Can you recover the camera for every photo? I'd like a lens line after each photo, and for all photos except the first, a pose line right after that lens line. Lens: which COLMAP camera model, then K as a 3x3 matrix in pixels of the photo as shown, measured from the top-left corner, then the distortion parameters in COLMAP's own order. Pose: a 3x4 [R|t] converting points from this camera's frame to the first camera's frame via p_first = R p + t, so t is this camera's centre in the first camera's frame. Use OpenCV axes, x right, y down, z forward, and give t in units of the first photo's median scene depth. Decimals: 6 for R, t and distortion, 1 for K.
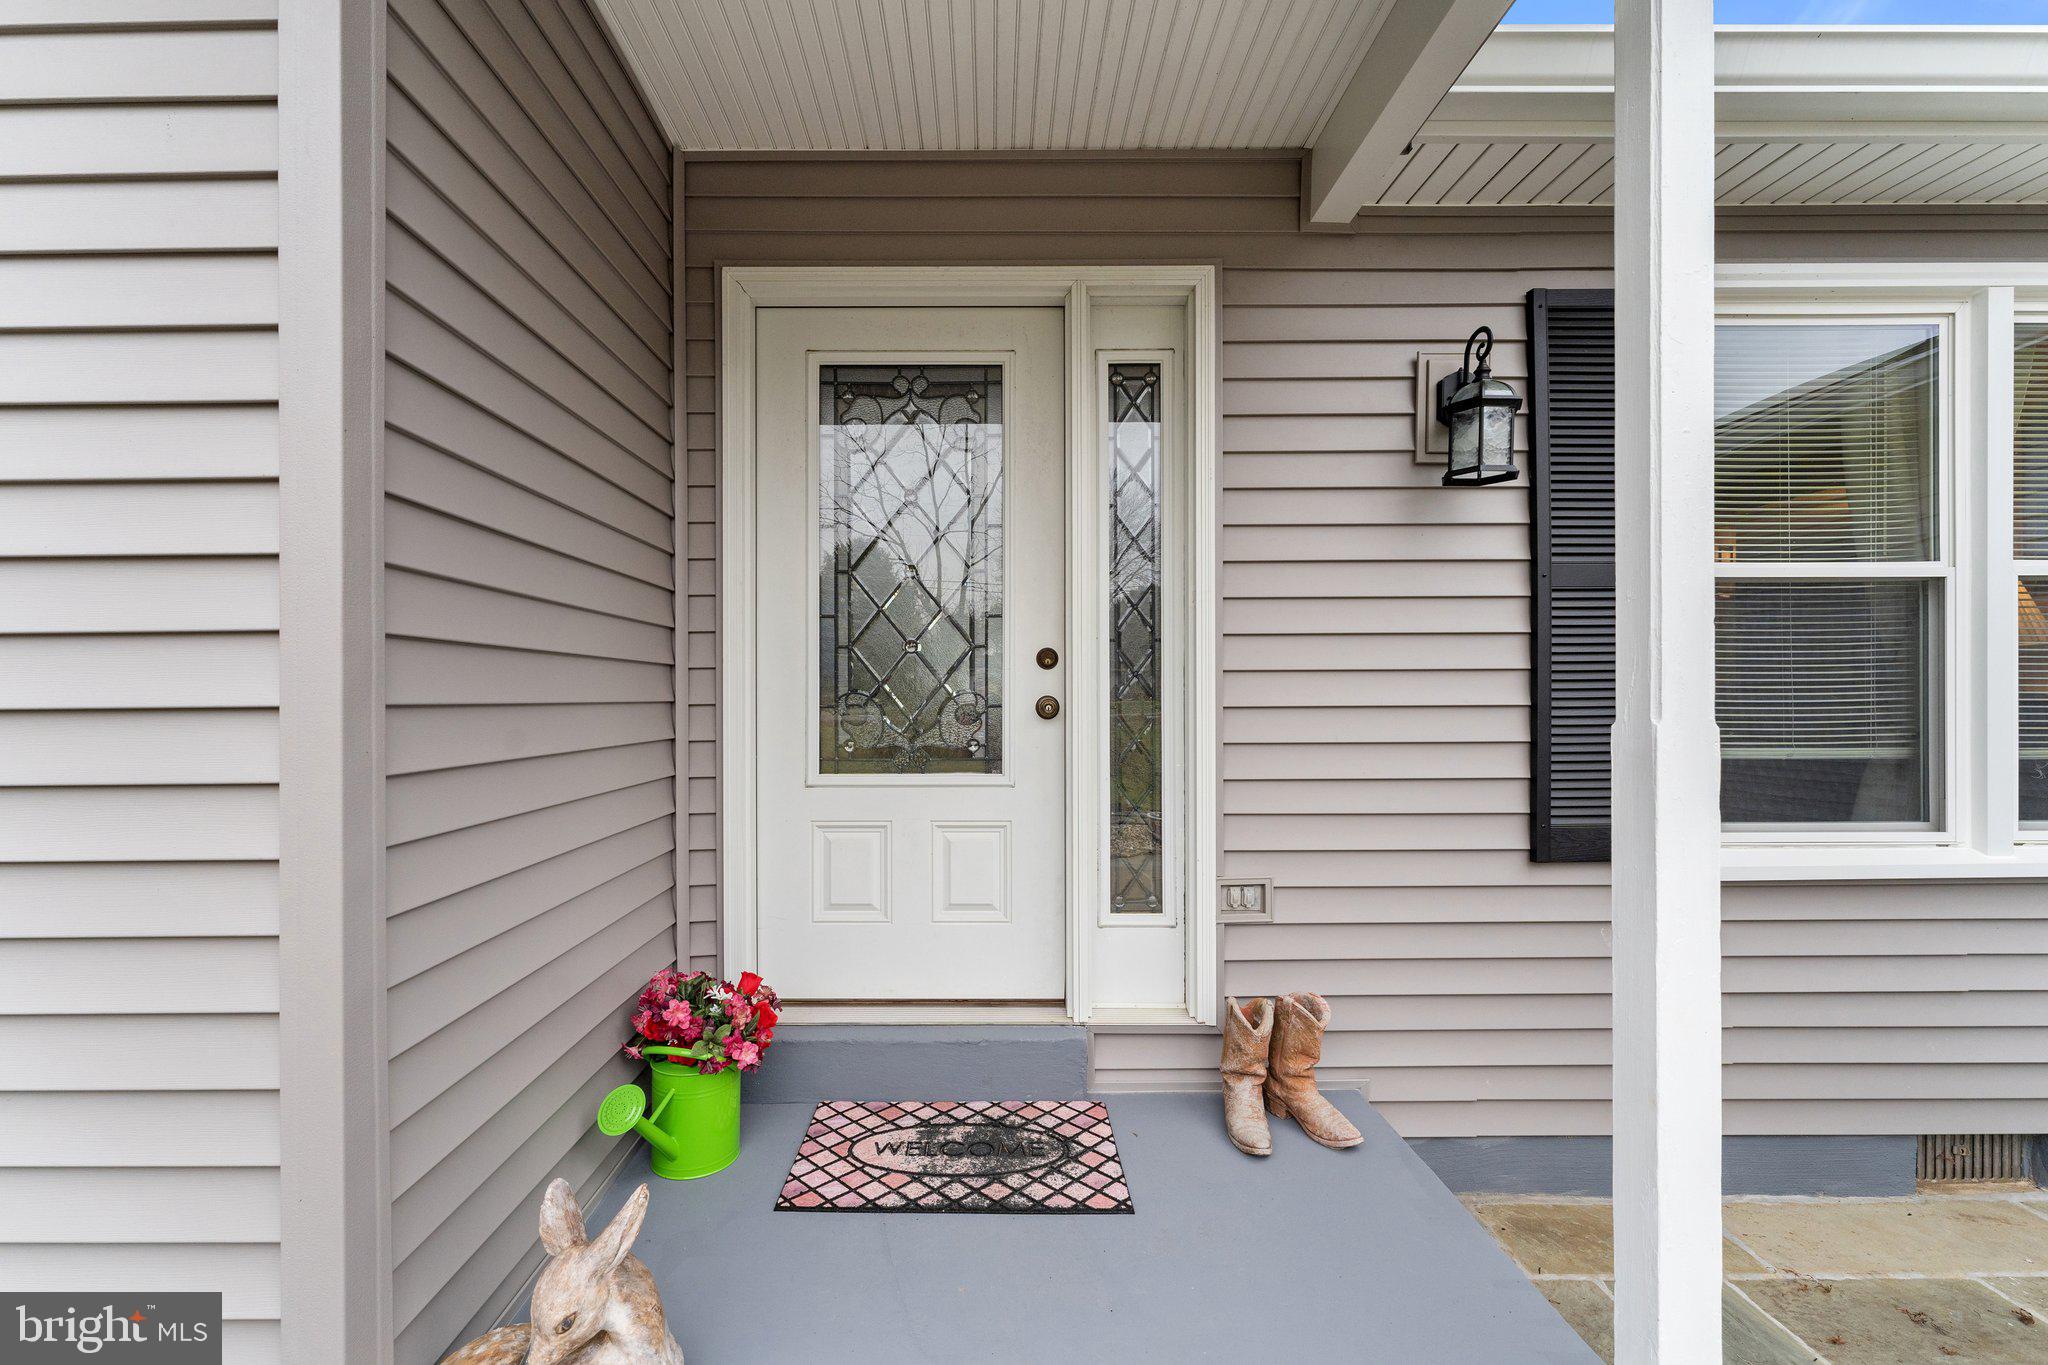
lens RADIAL K [[840.7, 0, 1012.4], [0, 840.7, 703.0], [0, 0, 1]] dist [0.000313, -0.000059]
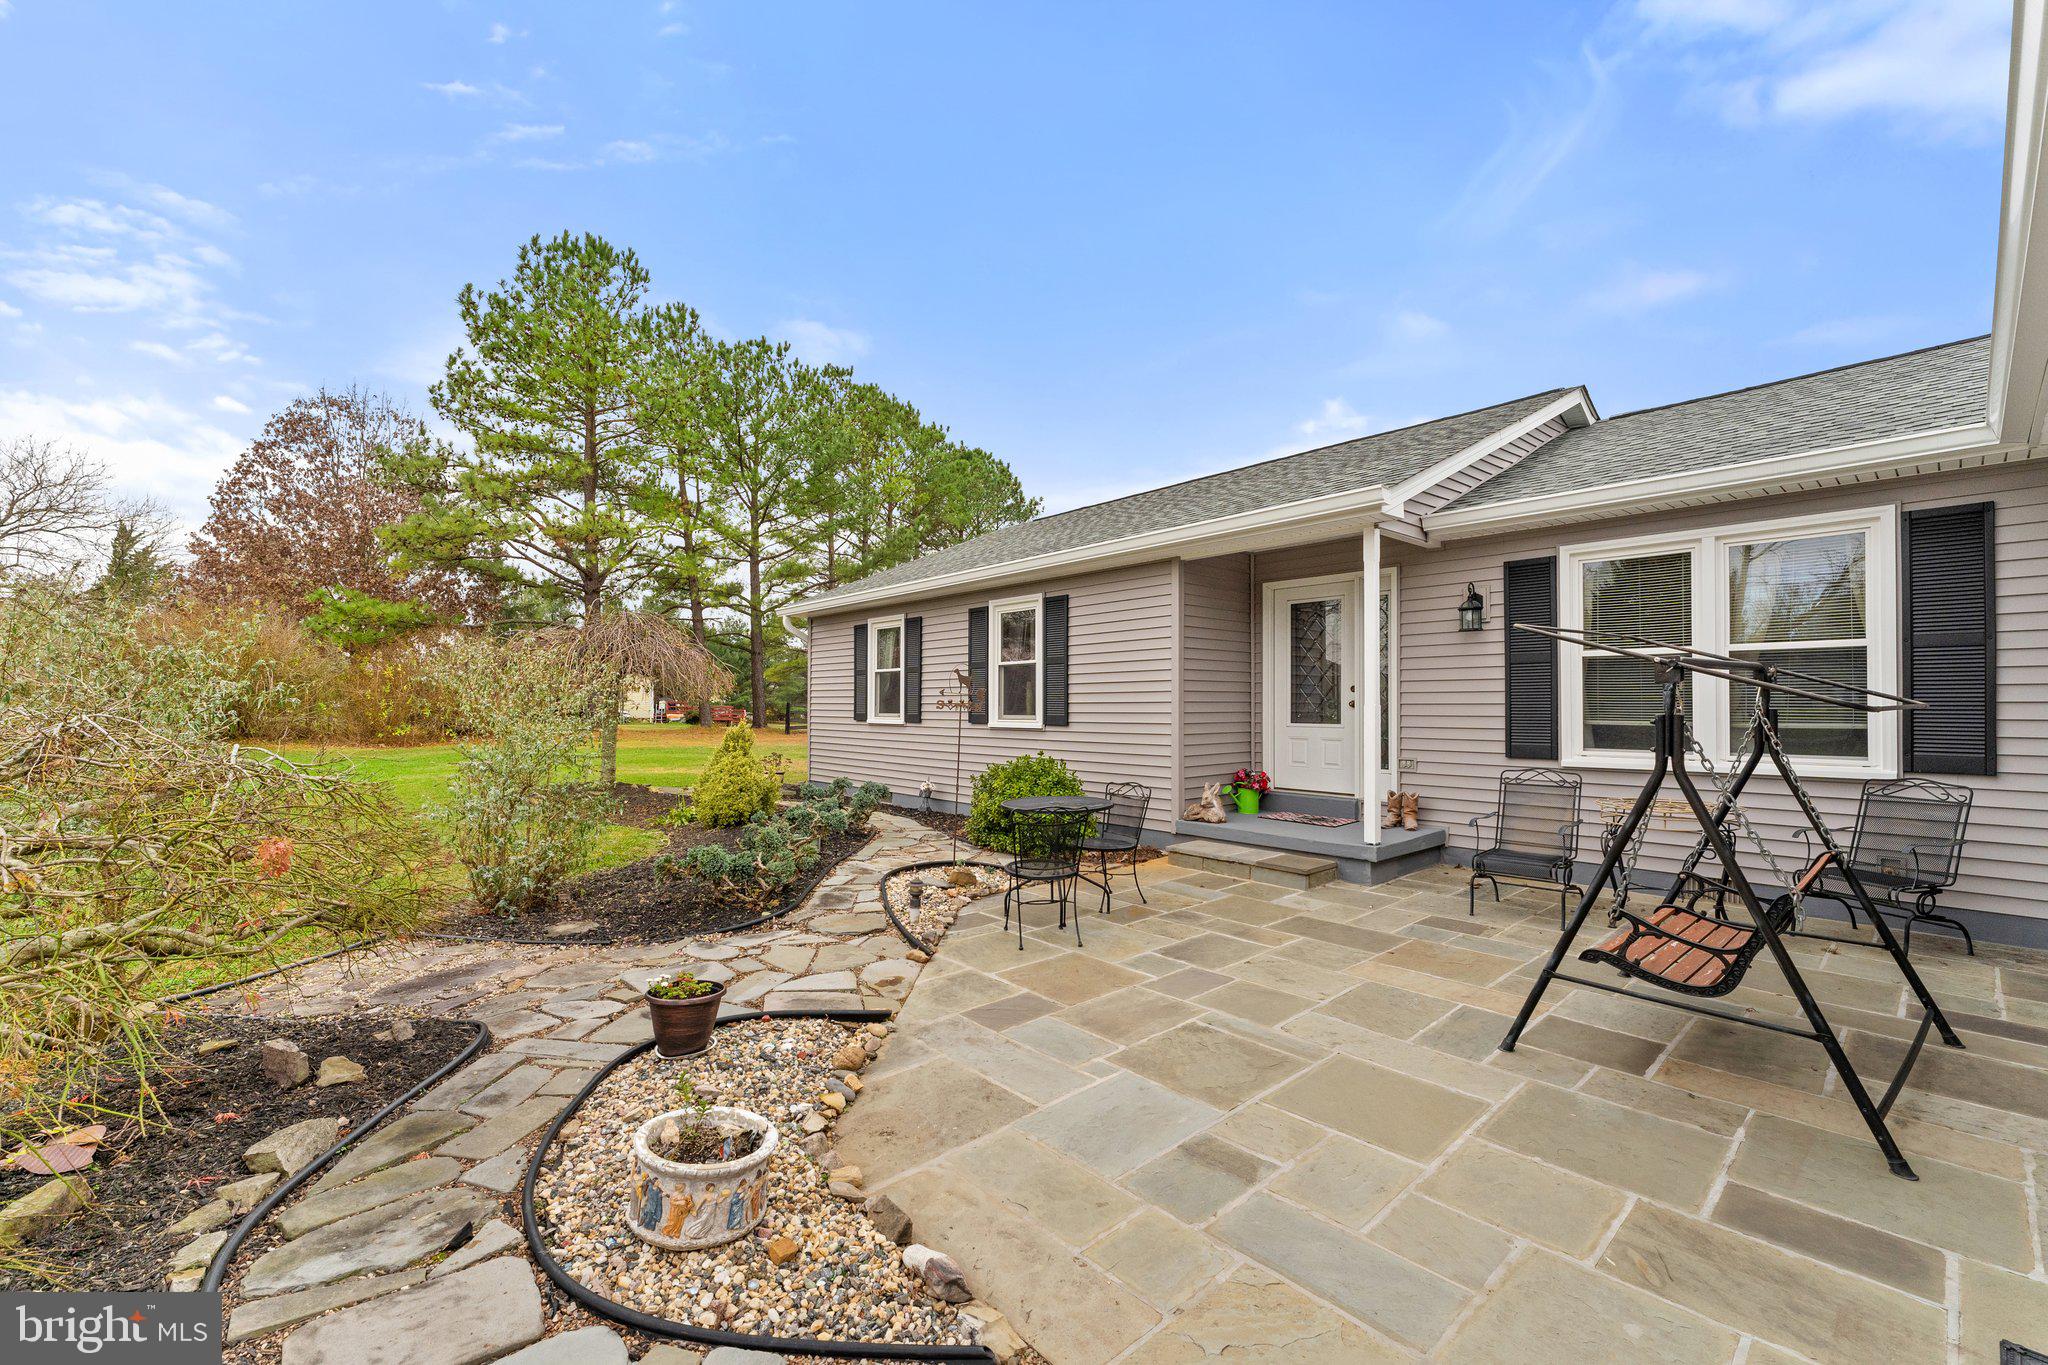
lens RADIAL K [[840.7, 0, 1022.7], [0, 840.7, 696.7], [0, 0, 1]] dist [0.000313, -0.000059]
pose [[0.662730, -0.002441, -0.748854, 1.685059], [-0.001935, 0.999986, -0.004972, -0.002844], [0.748856, 0.004744, 0.662716, -2.183122]]
